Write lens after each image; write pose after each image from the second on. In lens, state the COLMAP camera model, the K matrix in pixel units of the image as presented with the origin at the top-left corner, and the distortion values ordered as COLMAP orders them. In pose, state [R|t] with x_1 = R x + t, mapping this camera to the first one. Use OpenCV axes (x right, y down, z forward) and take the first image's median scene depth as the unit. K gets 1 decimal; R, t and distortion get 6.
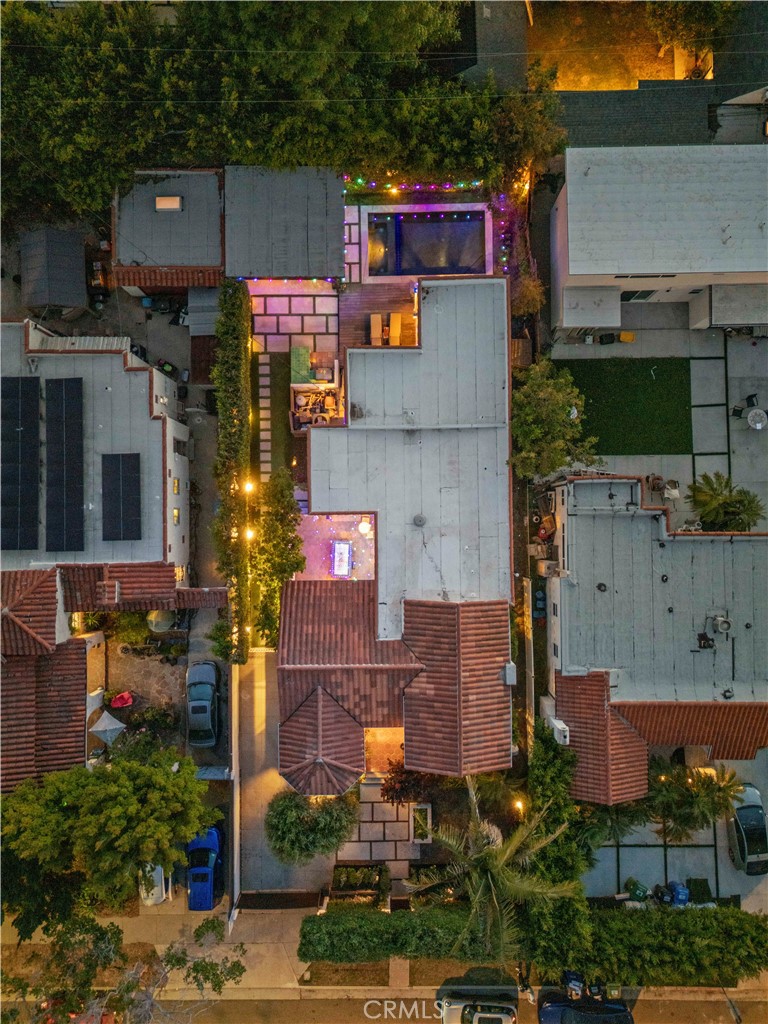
lens RADIAL K [[753.9, 0, 385.4], [0, 753.9, 510.3], [0, 0, 1]] dist [0.071143, -0.058678]
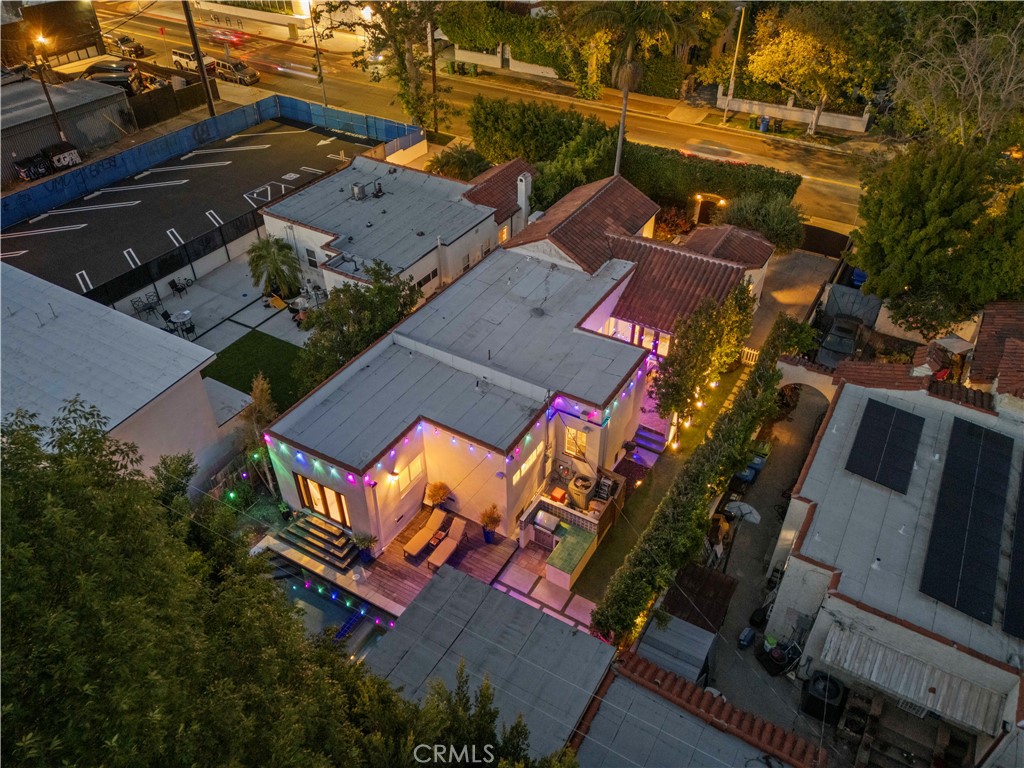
lens RADIAL K [[753.9, 0, 513.6], [0, 753.9, 380.9], [0, 0, 1]] dist [0.071143, -0.058678]
pose [[-0.853991, -0.312038, 0.416331, -0.327123], [0.520284, -0.509281, 0.685520, -0.652818], [-0.001879, 0.802038, 0.597270, 0.523114]]
